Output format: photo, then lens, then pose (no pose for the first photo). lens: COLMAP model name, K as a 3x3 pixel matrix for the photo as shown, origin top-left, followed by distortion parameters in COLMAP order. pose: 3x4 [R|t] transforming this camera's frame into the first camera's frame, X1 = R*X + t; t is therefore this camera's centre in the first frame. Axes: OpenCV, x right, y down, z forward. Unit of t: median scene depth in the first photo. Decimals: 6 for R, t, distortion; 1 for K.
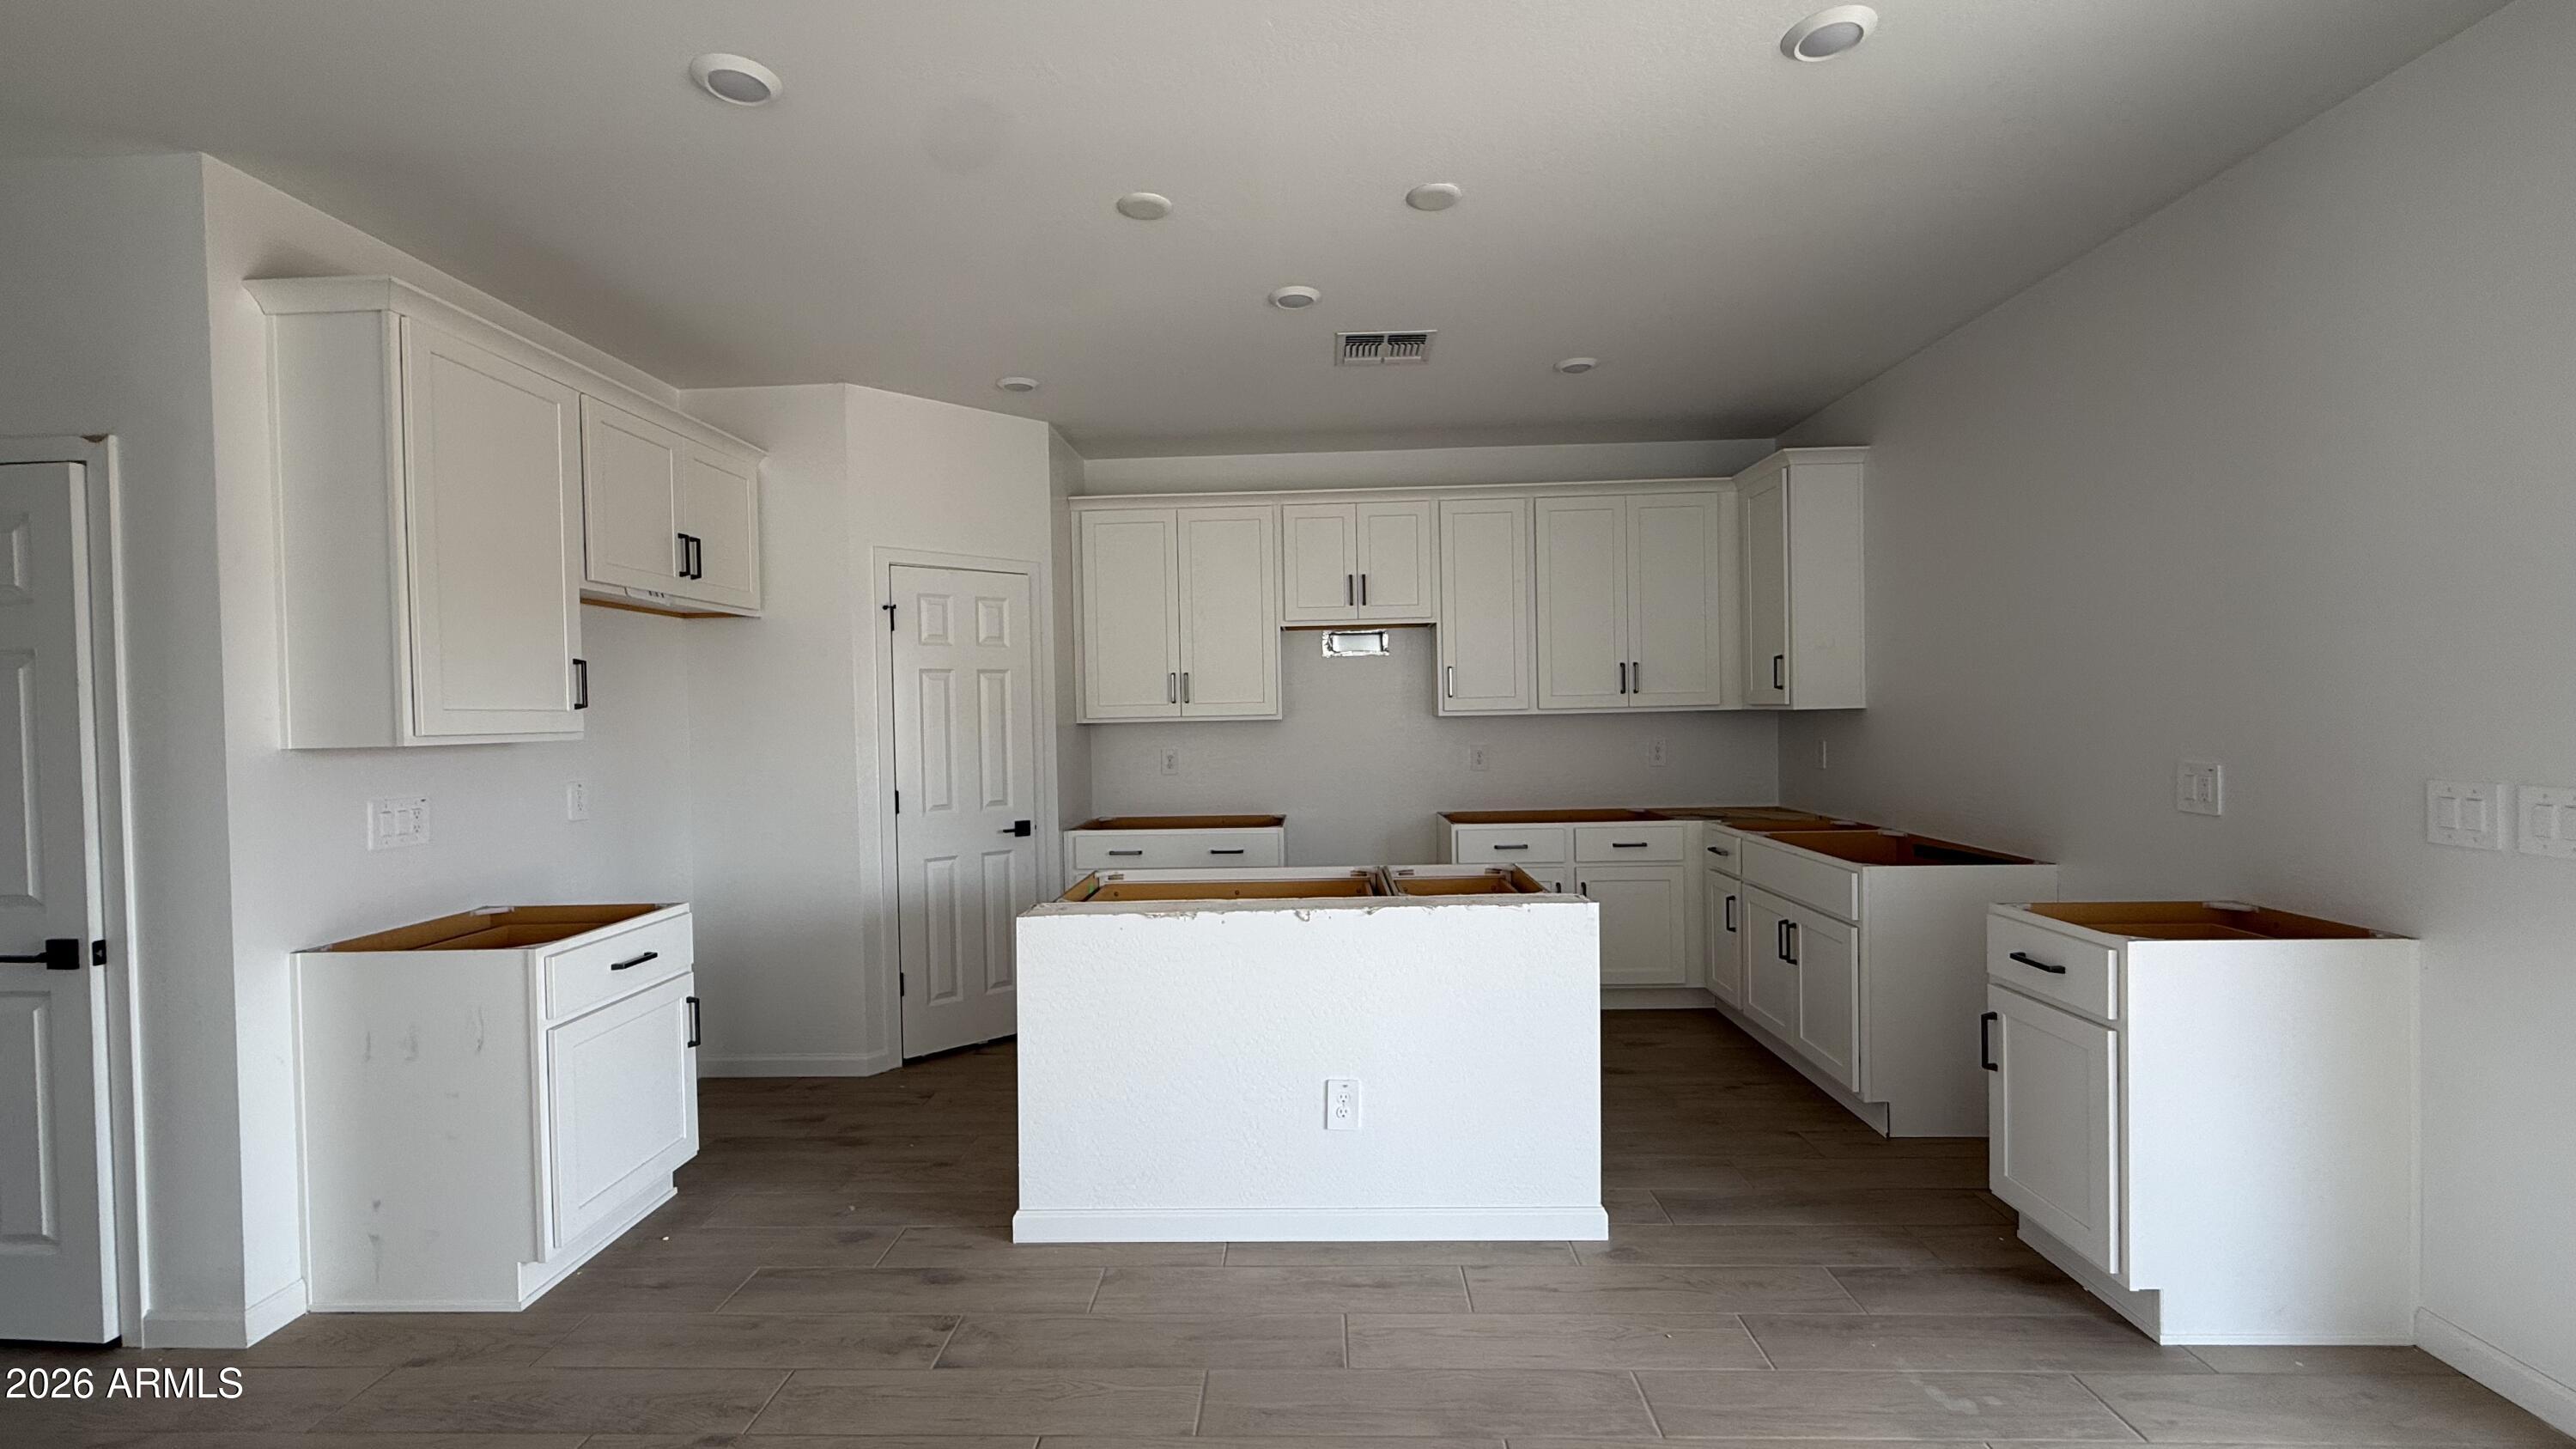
lens RADIAL K [[1075.4, 0, 1287.1], [0, 1075.4, 732.7], [0, 0, 1]] dist [0.002159, 0.000119]
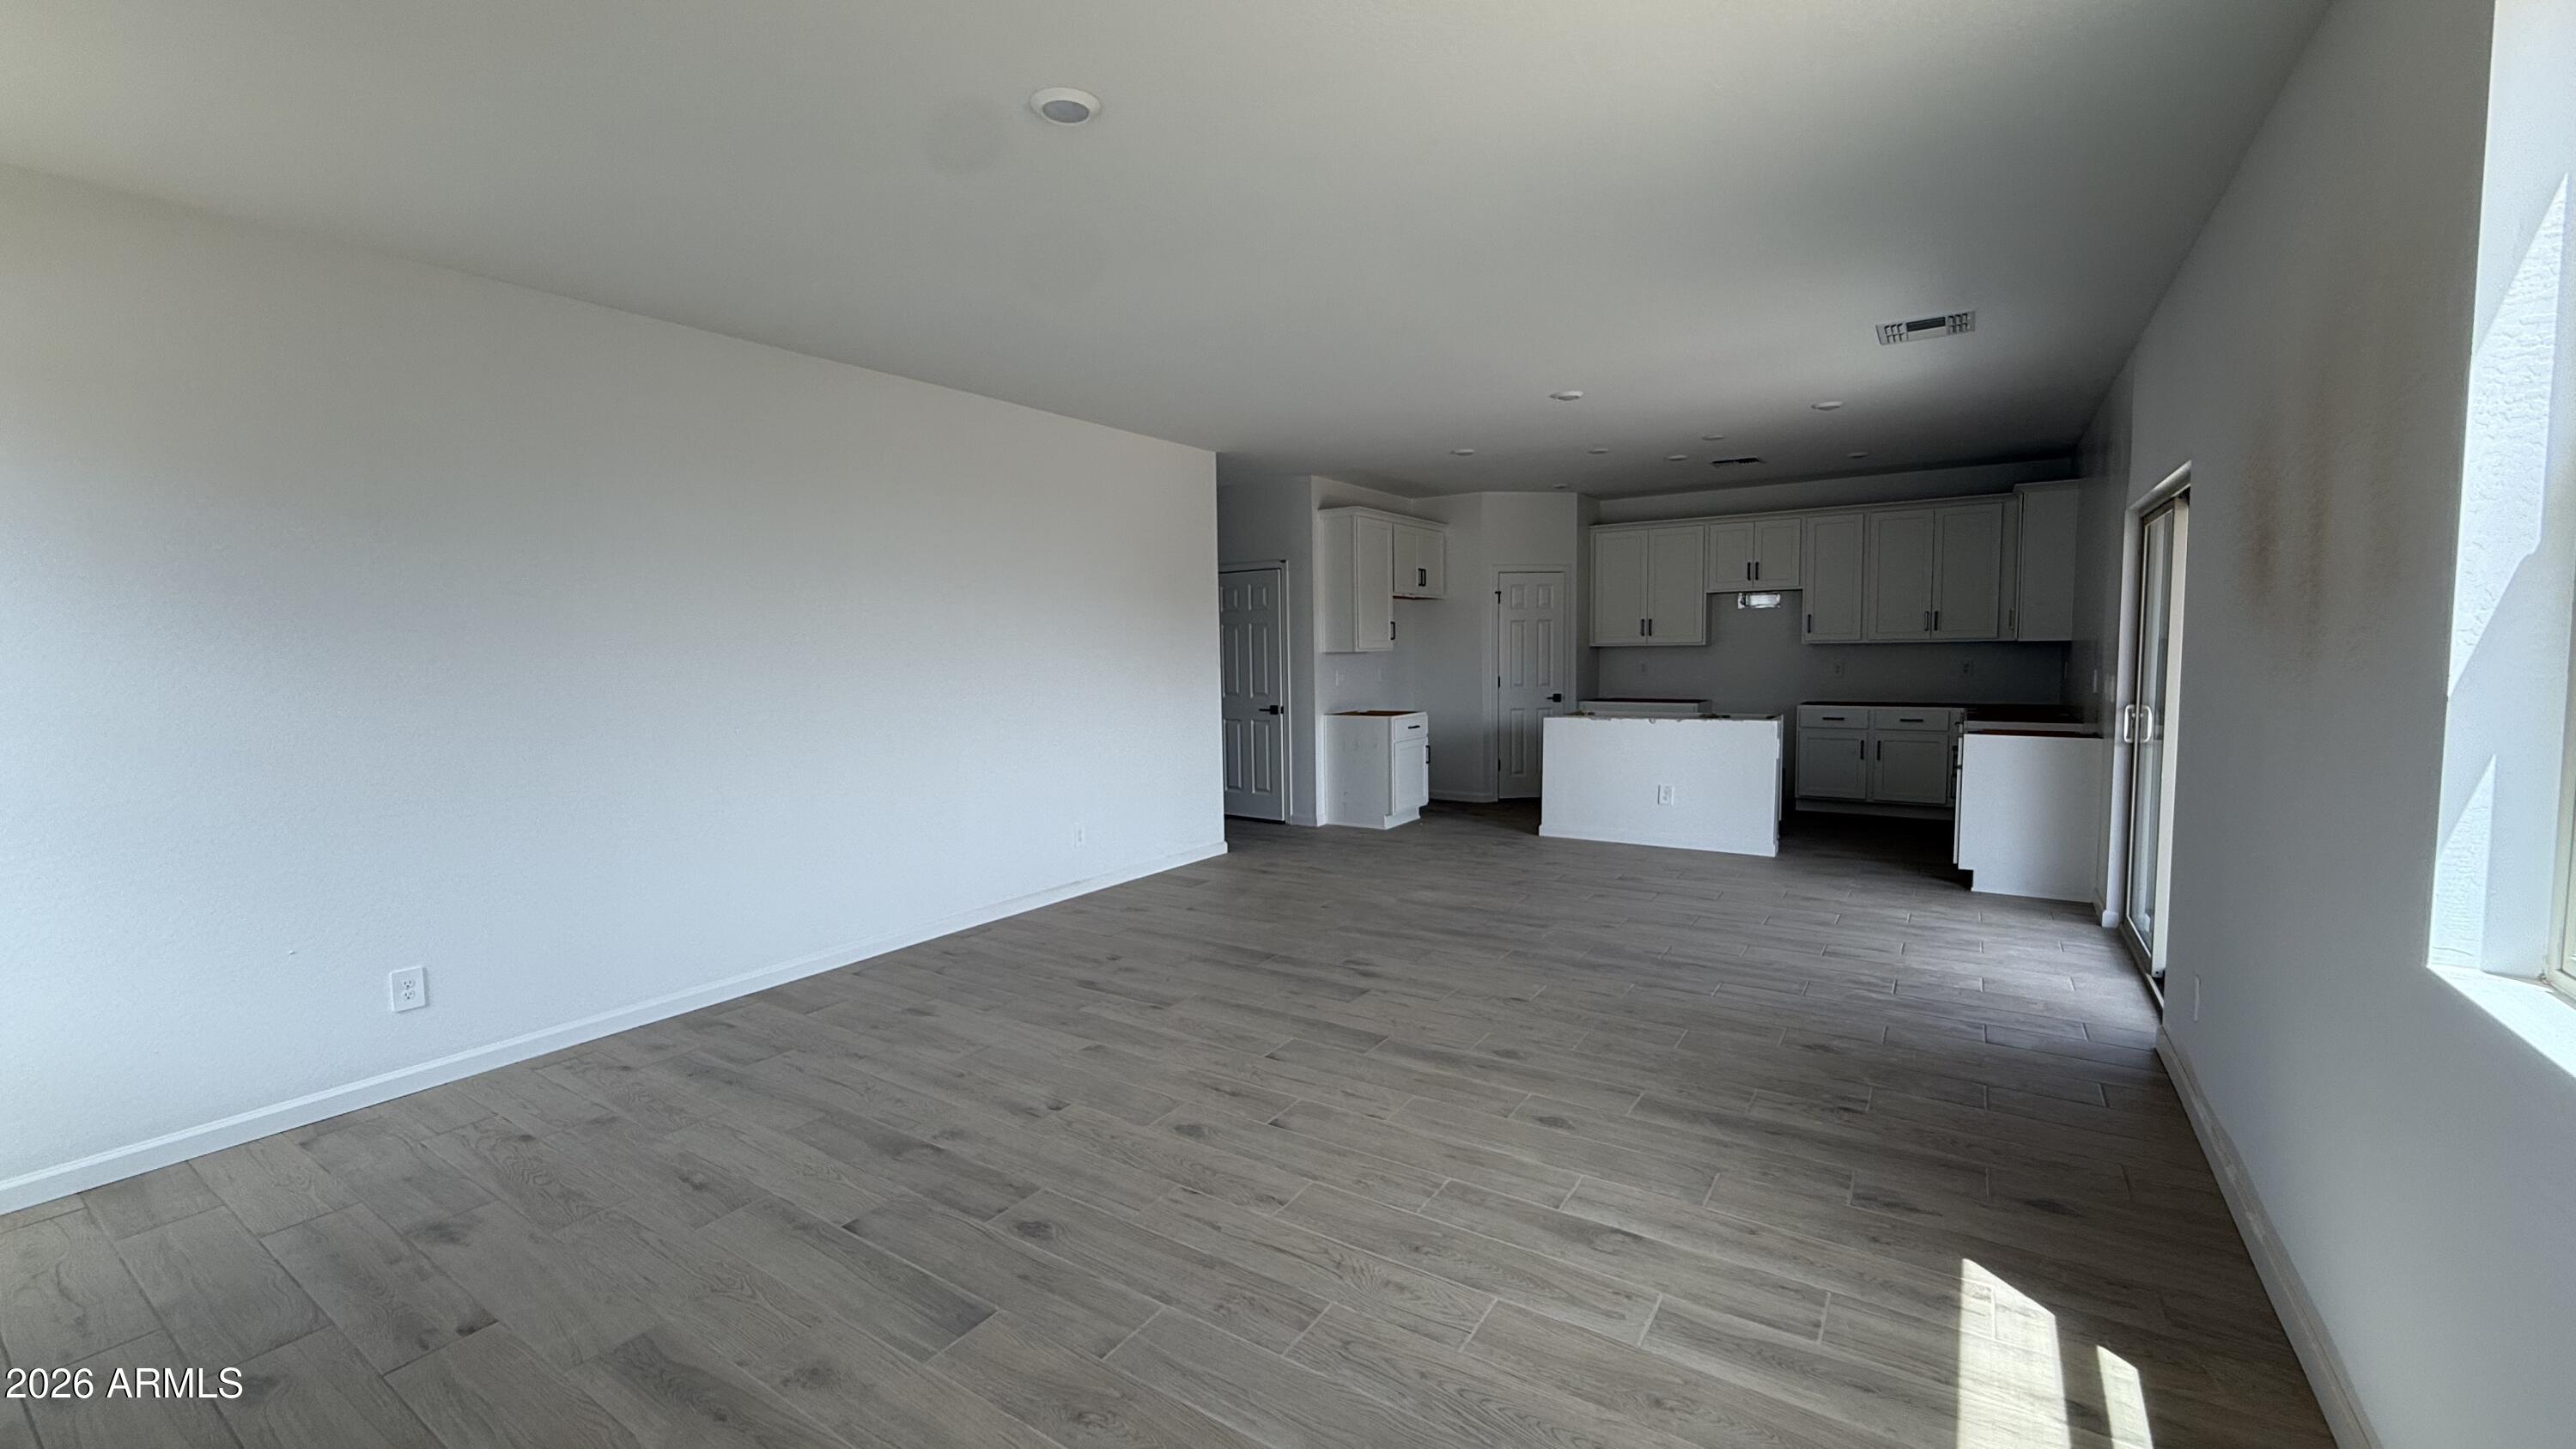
lens RADIAL K [[1075.4, 0, 1284.6], [0, 1075.4, 732.1], [0, 0, 1]] dist [0.002159, 0.000119]
pose [[0.860827, 0.047438, -0.506681, 0.446572], [-0.011902, 0.997250, 0.073147, 0.013522], [0.508758, -0.056936, 0.859025, -1.319703]]
